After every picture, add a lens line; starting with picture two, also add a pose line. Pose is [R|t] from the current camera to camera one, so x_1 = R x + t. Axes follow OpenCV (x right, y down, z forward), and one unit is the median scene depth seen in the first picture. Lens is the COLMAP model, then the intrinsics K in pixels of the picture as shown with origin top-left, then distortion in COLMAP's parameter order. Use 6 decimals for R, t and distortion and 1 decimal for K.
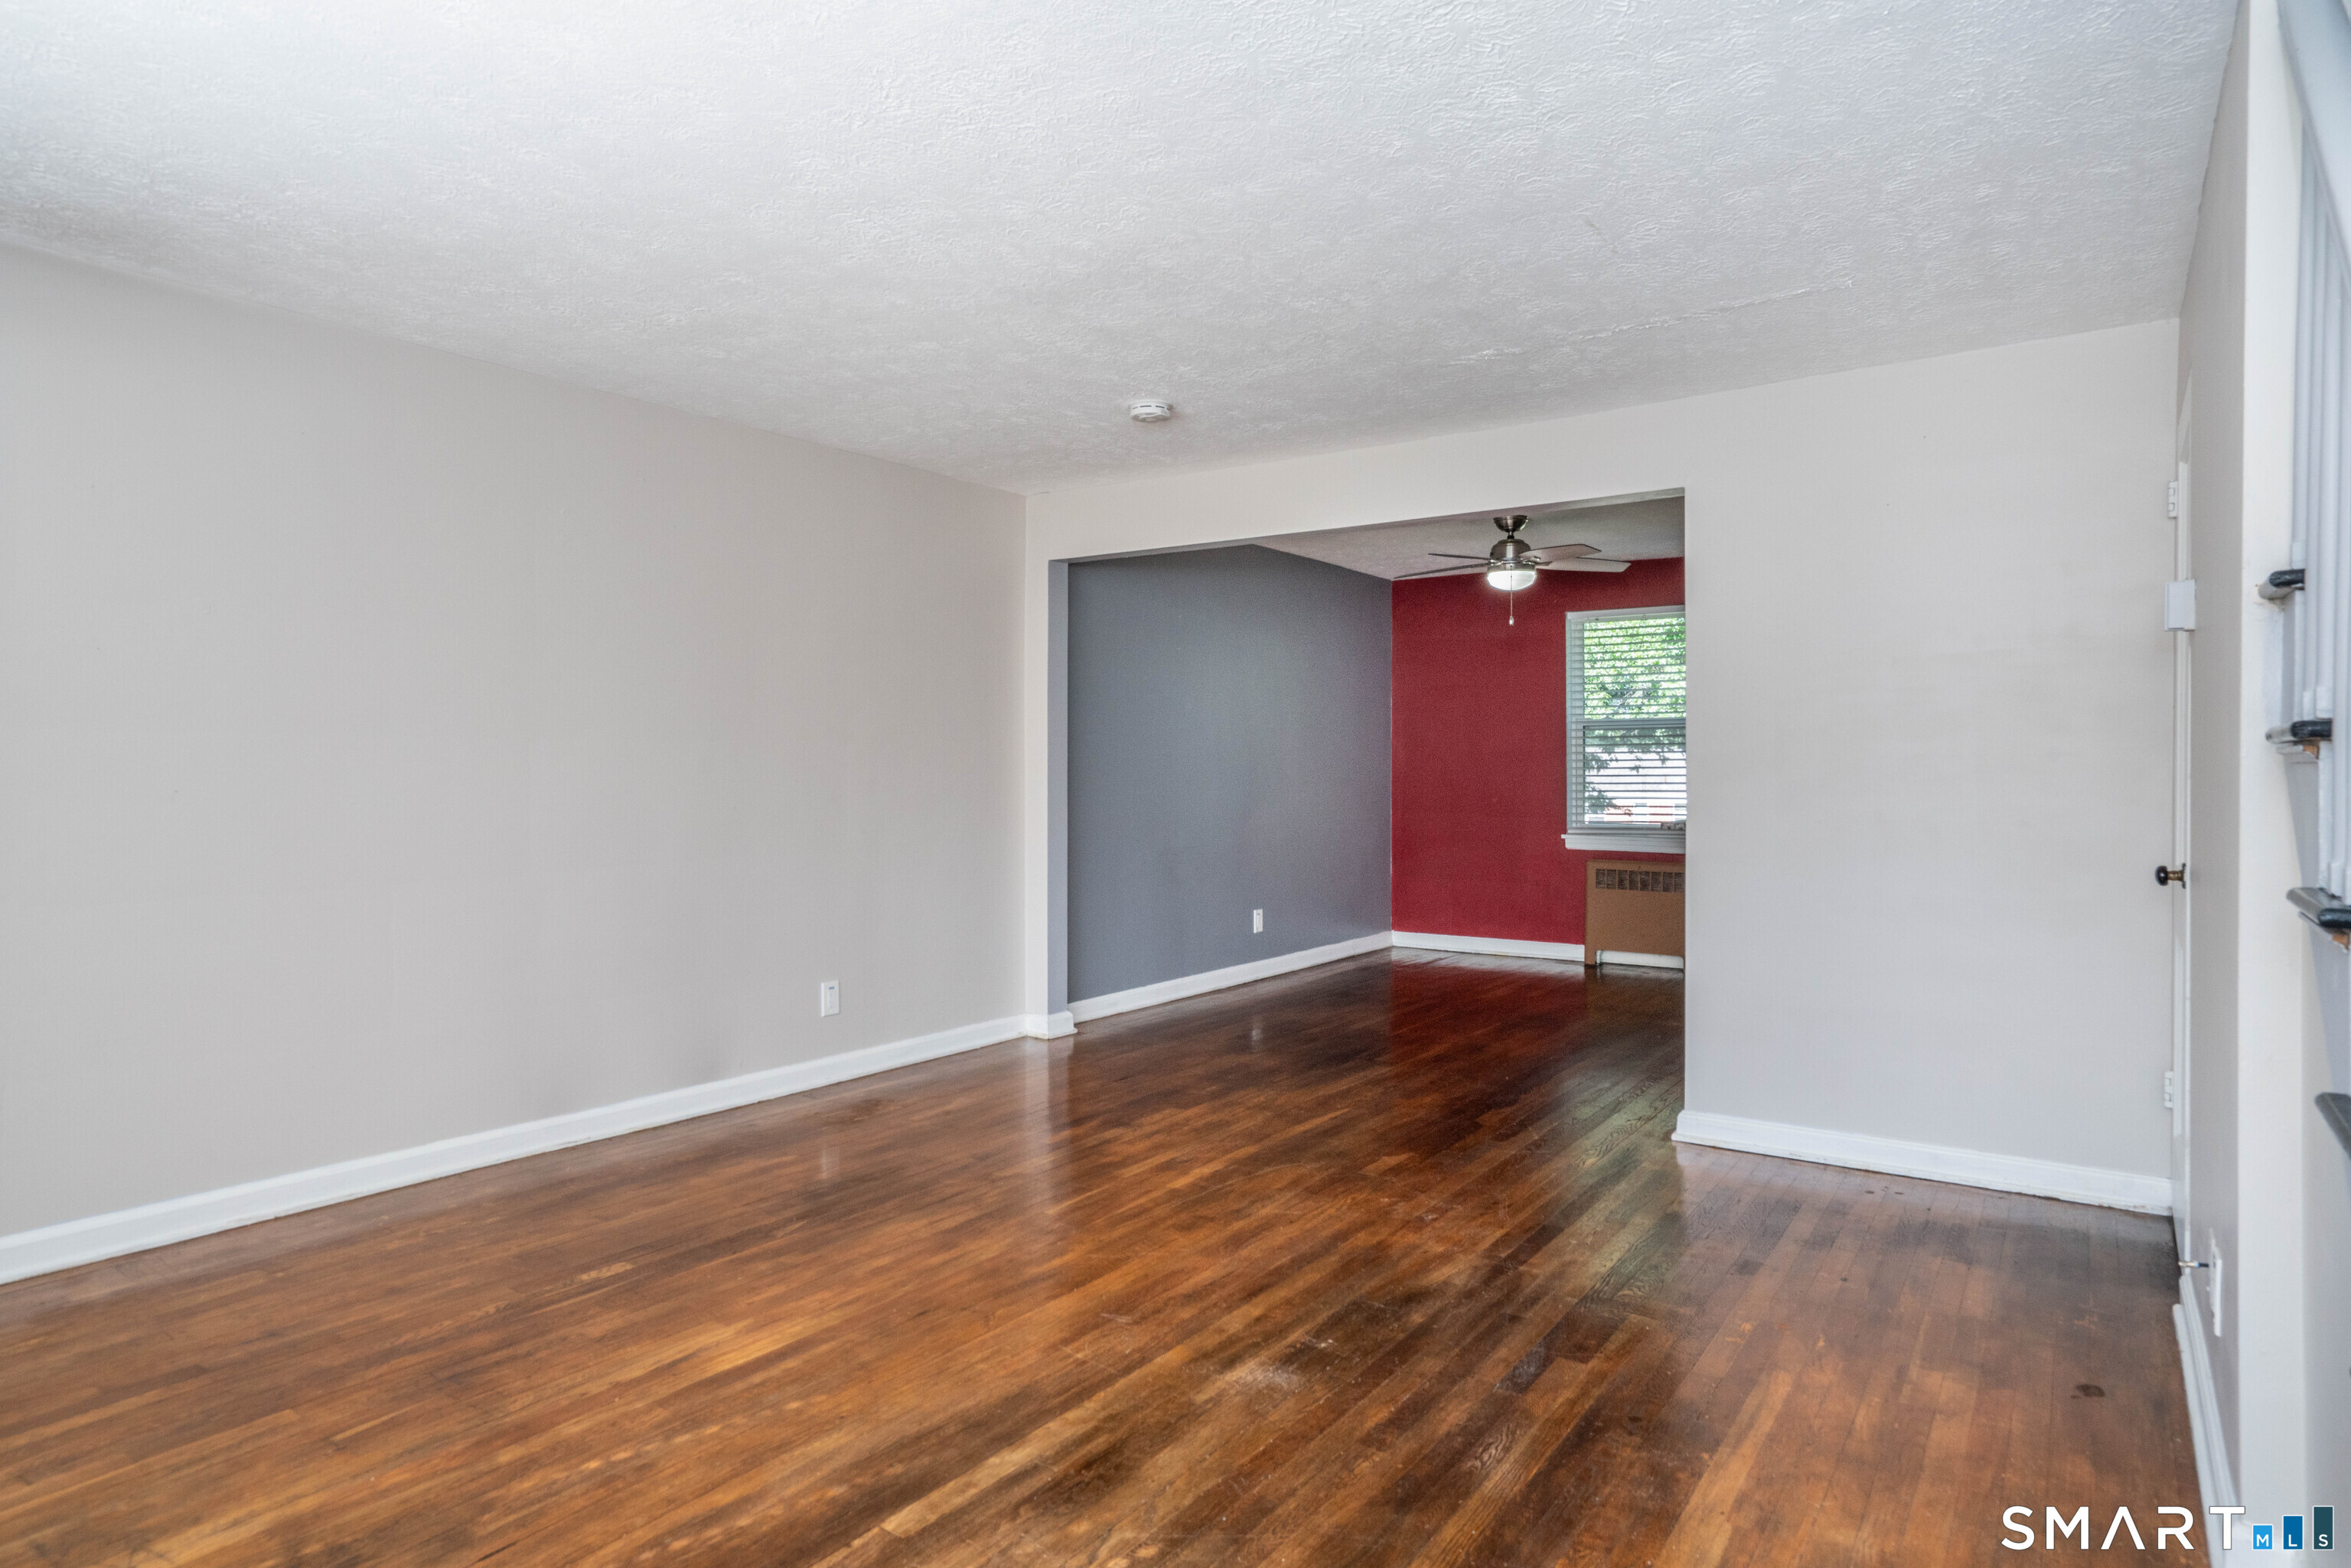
lens RADIAL K [[1325.9, 0, 1174.4], [0, 1325.9, 775.9], [0, 0, 1]] dist [-0.012941, 0.007886]
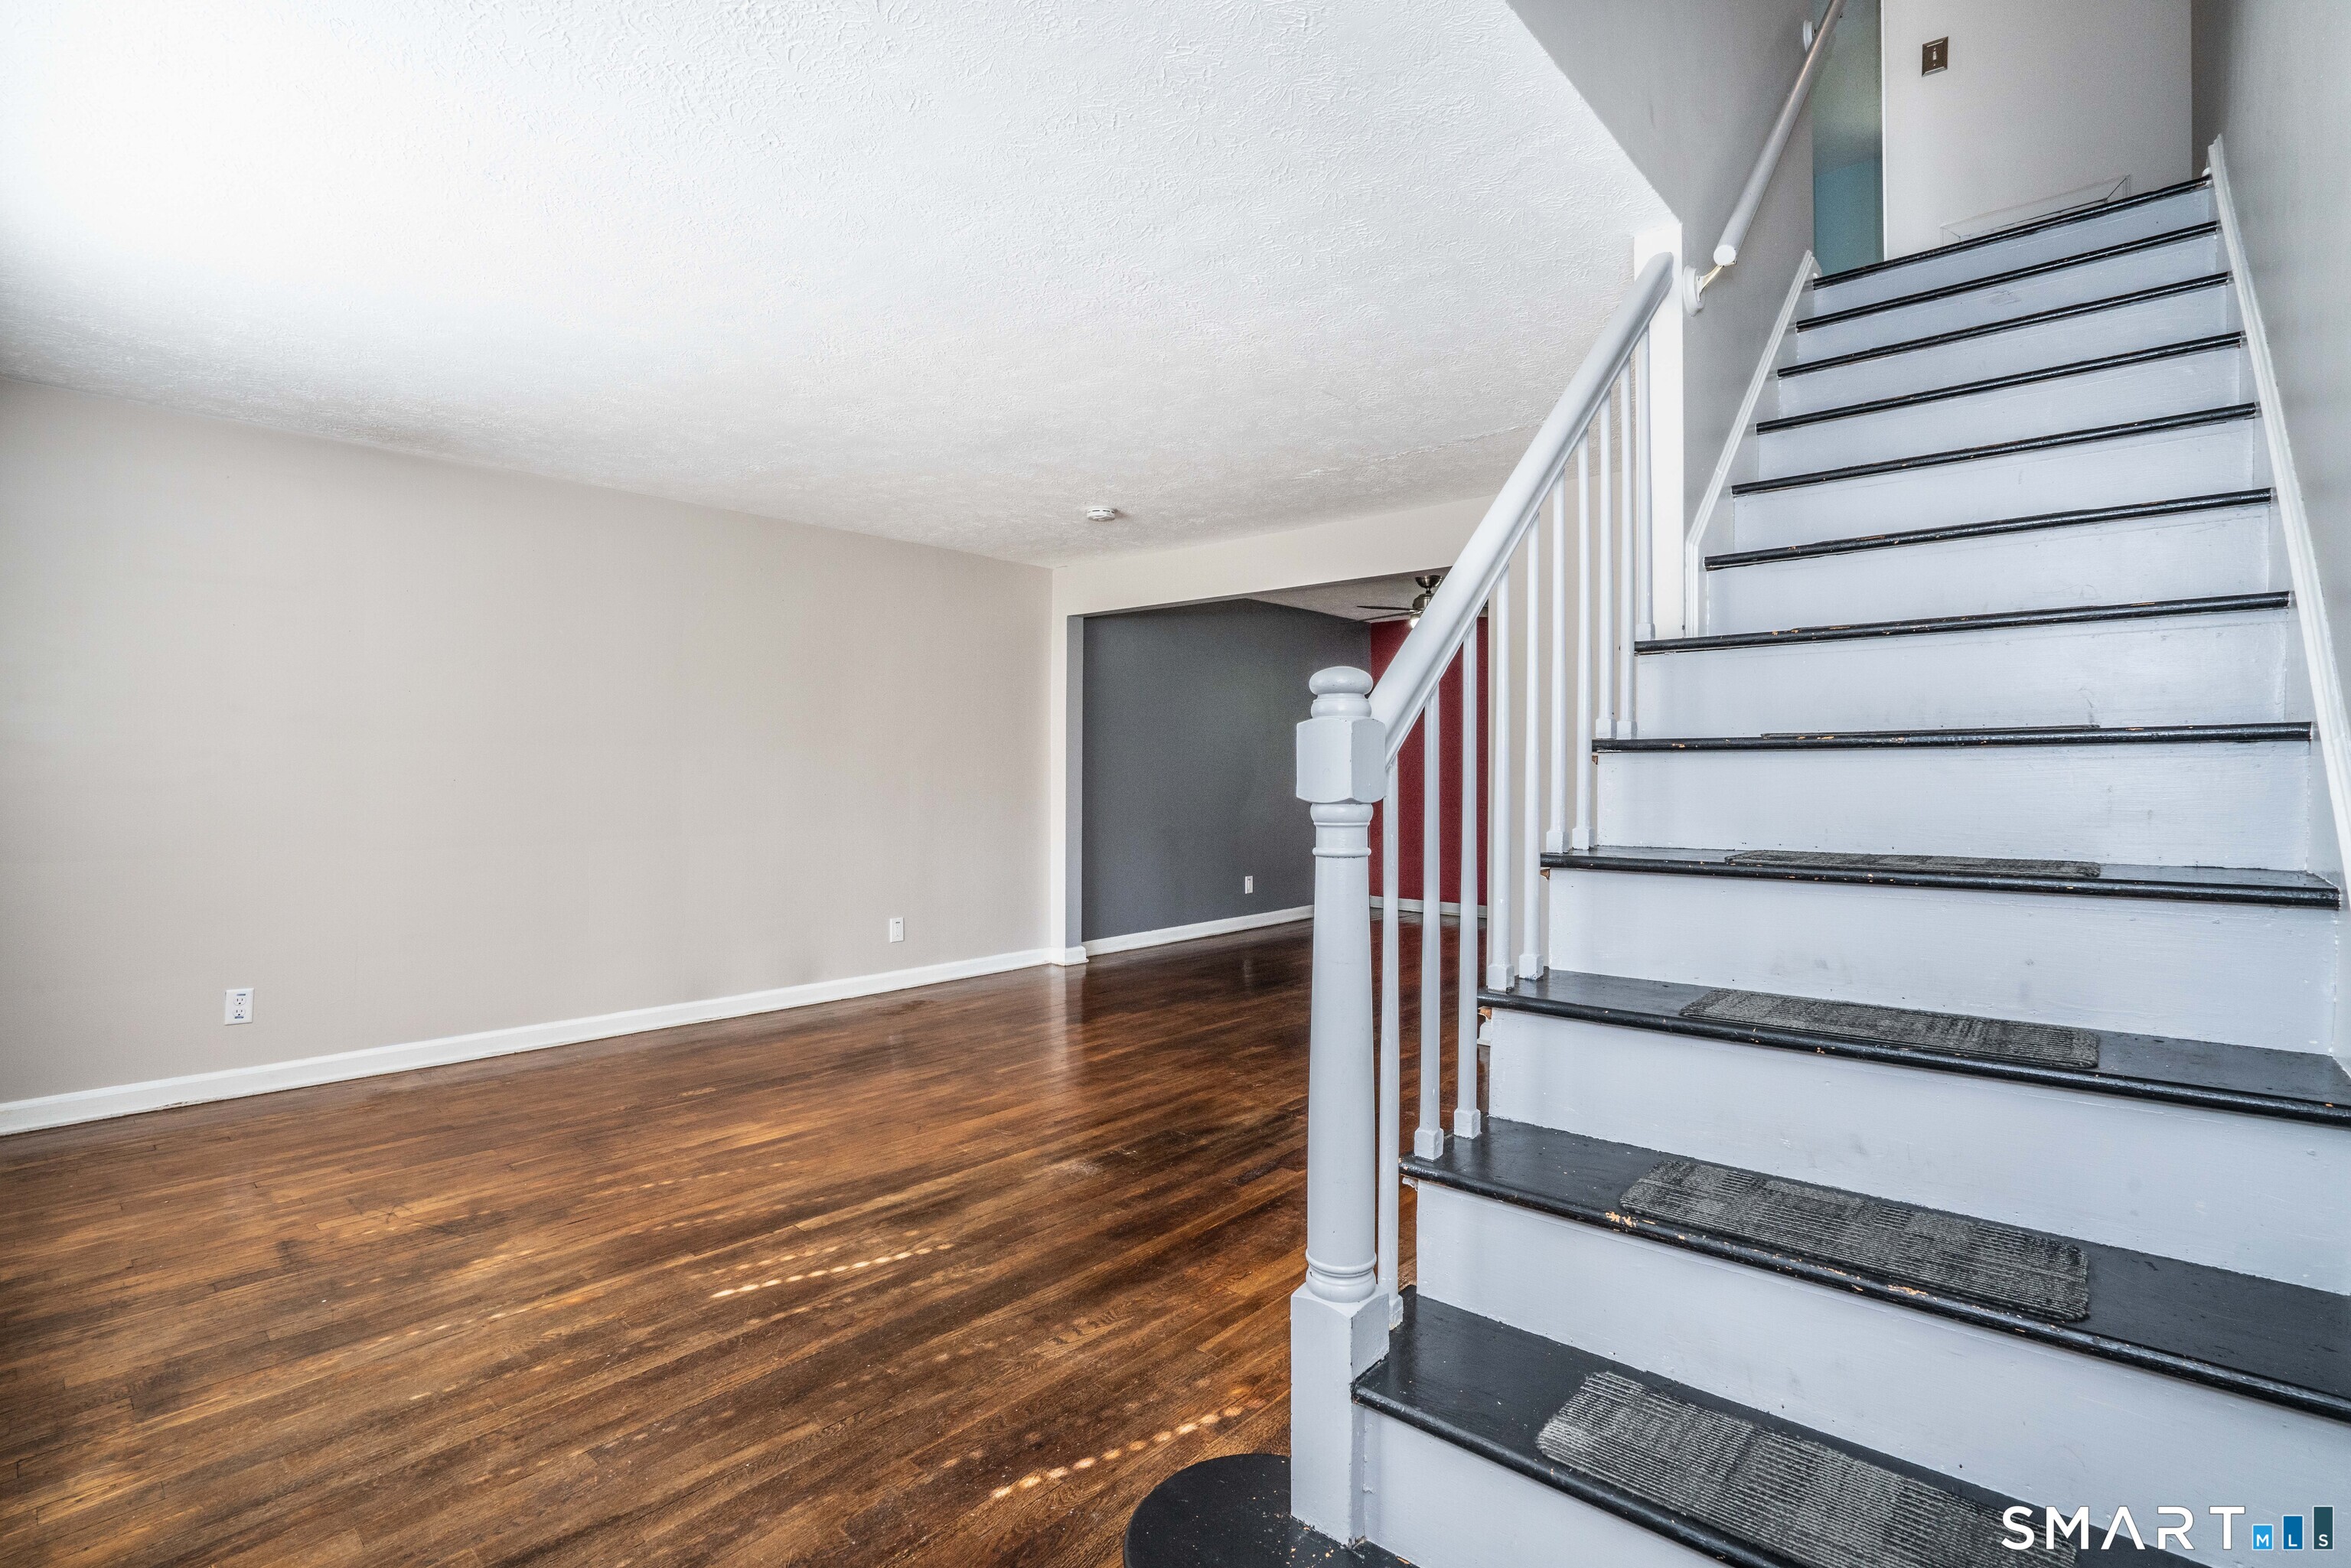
lens RADIAL K [[1090.2, 0, 1168.0], [0, 1090.2, 778.0], [0, 0, 1]] dist [-0.036824, -0.000639]
pose [[0.992572, 0.004217, -0.121589, 0.259945], [-0.003894, 0.999988, 0.002889, 0.001237], [0.121599, -0.002394, 0.992576, -0.182839]]
